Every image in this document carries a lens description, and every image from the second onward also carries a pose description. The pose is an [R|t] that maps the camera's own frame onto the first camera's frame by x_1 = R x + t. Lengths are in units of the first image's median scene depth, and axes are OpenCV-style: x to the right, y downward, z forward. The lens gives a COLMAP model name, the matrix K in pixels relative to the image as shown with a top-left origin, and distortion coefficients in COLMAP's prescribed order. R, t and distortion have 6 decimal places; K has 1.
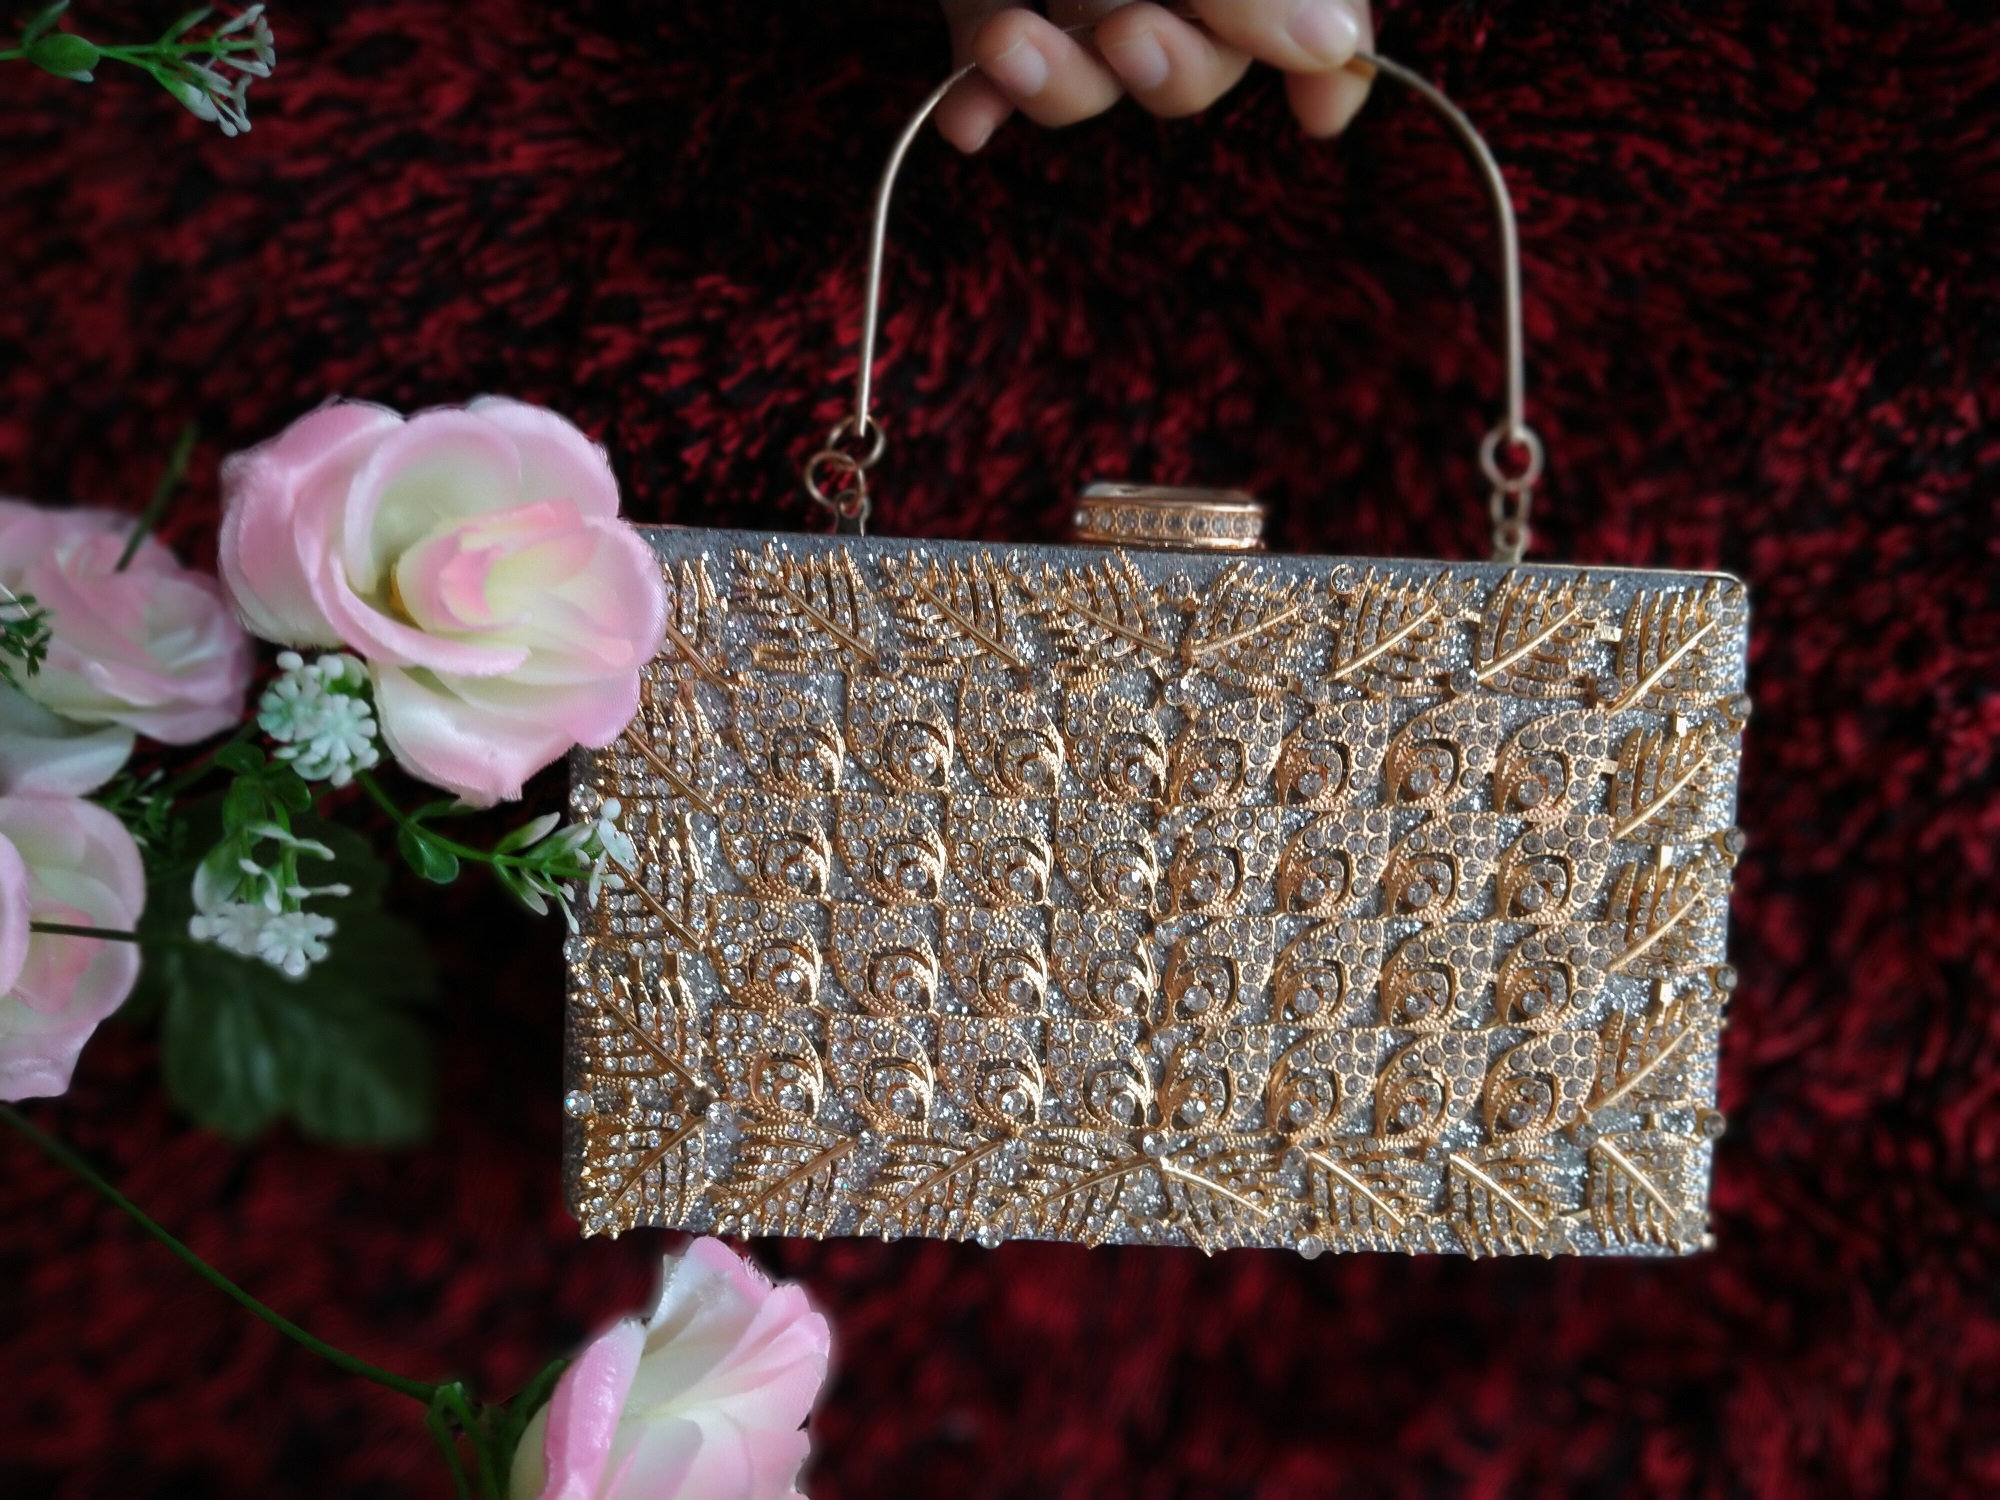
lens RADIAL K [[1728.9, 0, 990.9], [0, 1728.9, 737.7], [0, 0, 1]] dist [0.001173, -0.049384]
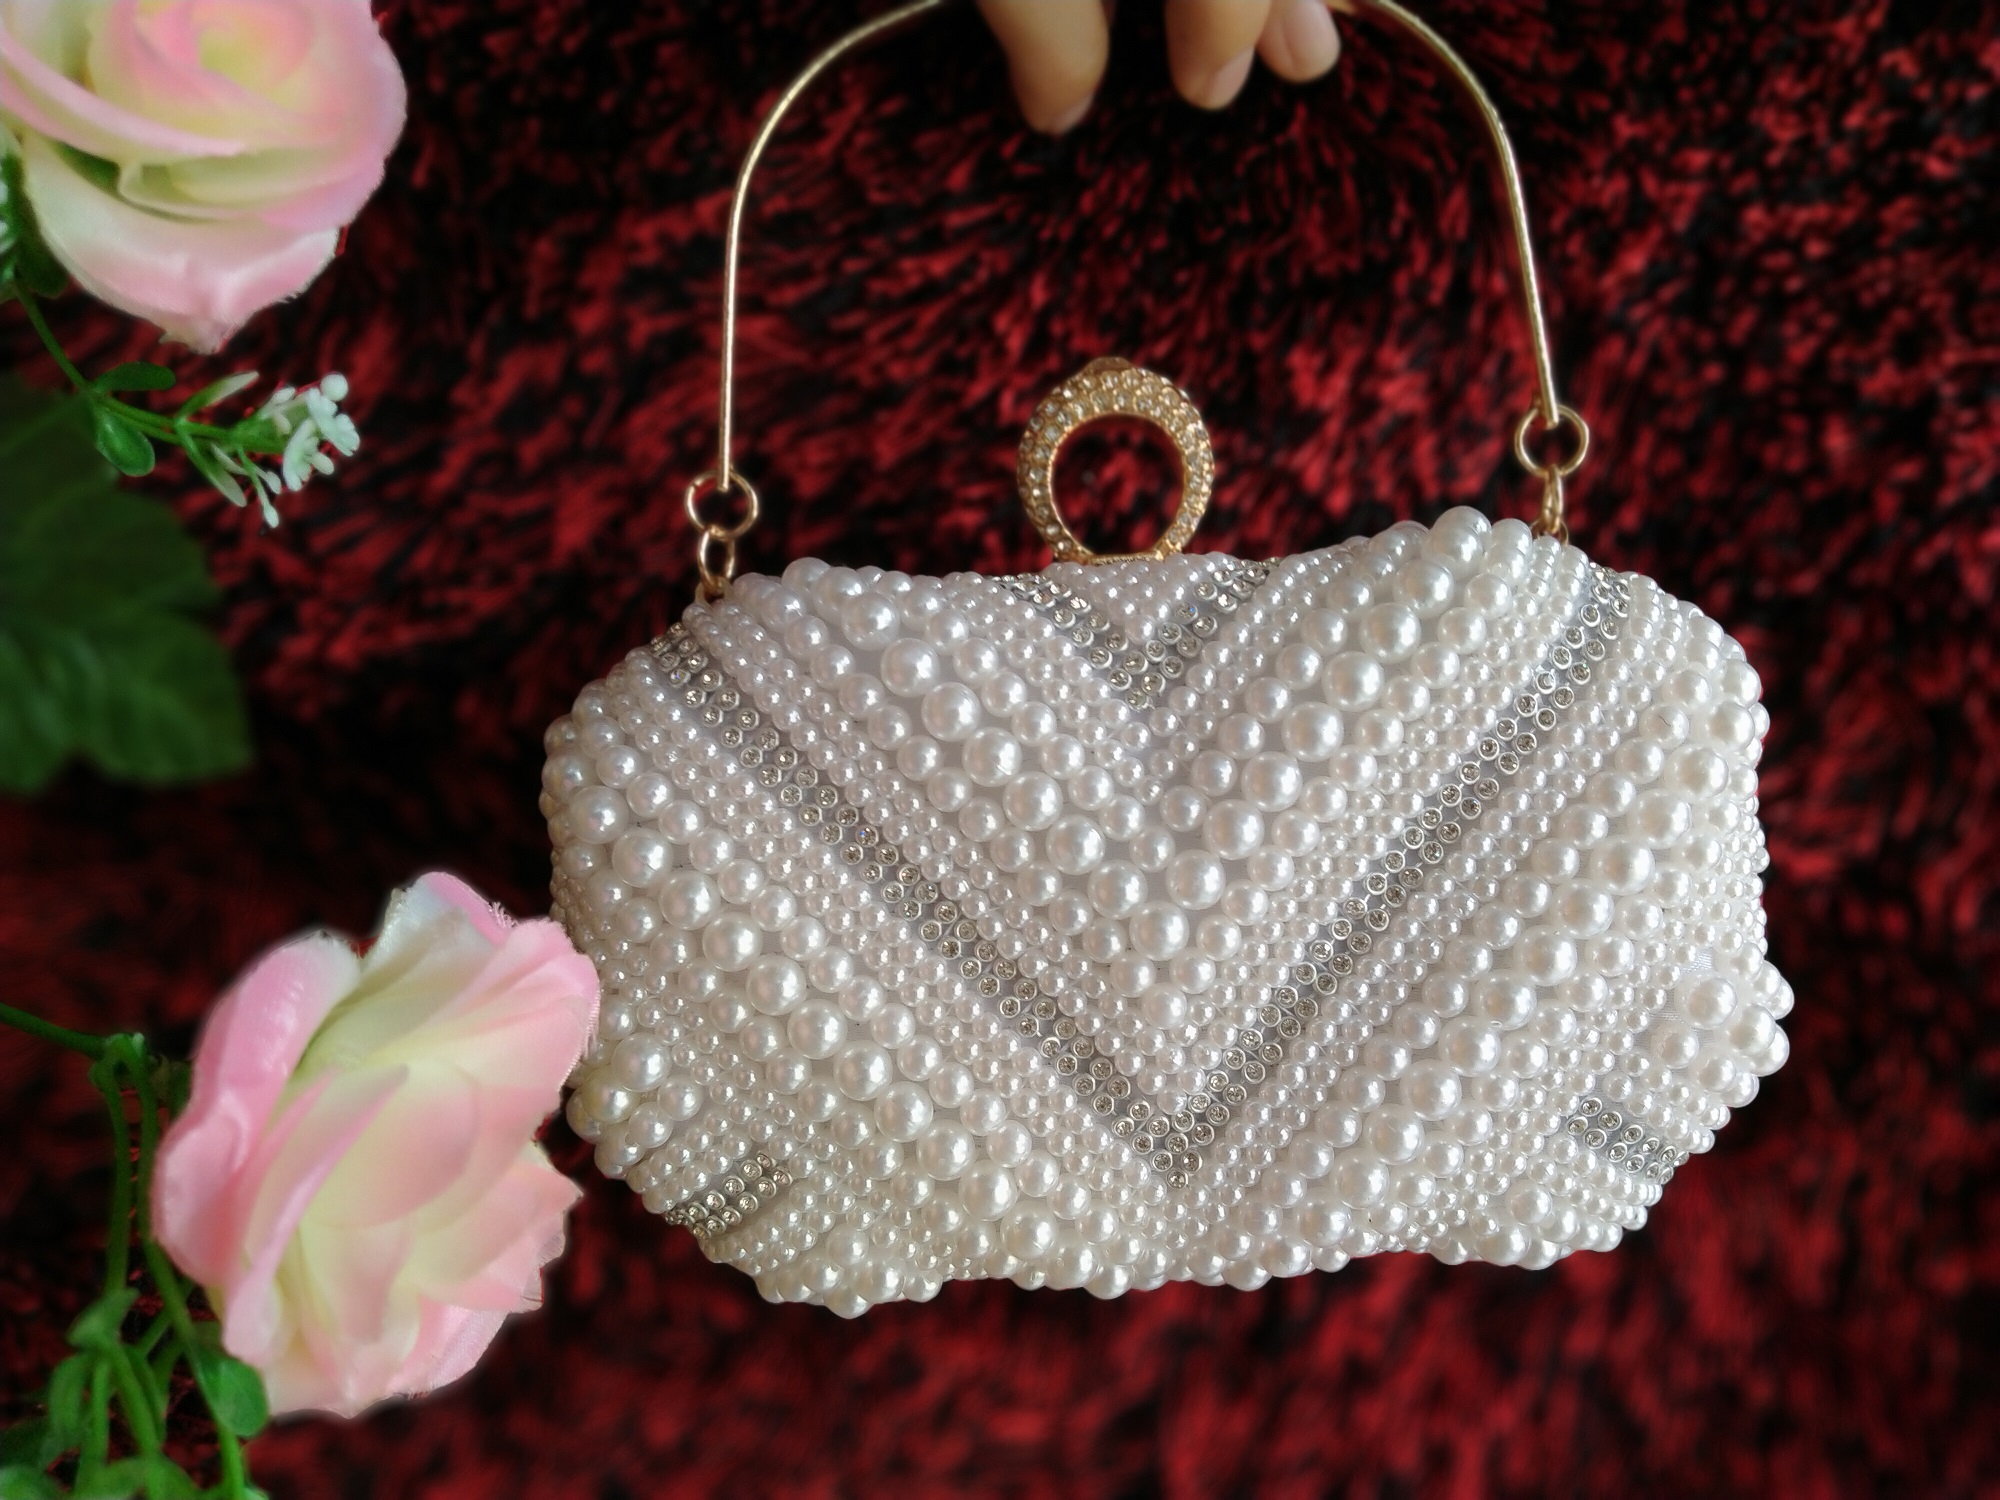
lens RADIAL K [[1728.9, 0, 952.6], [0, 1728.9, 772.7], [0, 0, 1]] dist [0.001173, -0.049384]
pose [[0.999426, 0.028814, 0.017813, 0.040154], [-0.029710, 0.998192, 0.052255, 0.136716], [-0.016275, -0.052754, 0.998475, 0.130558]]
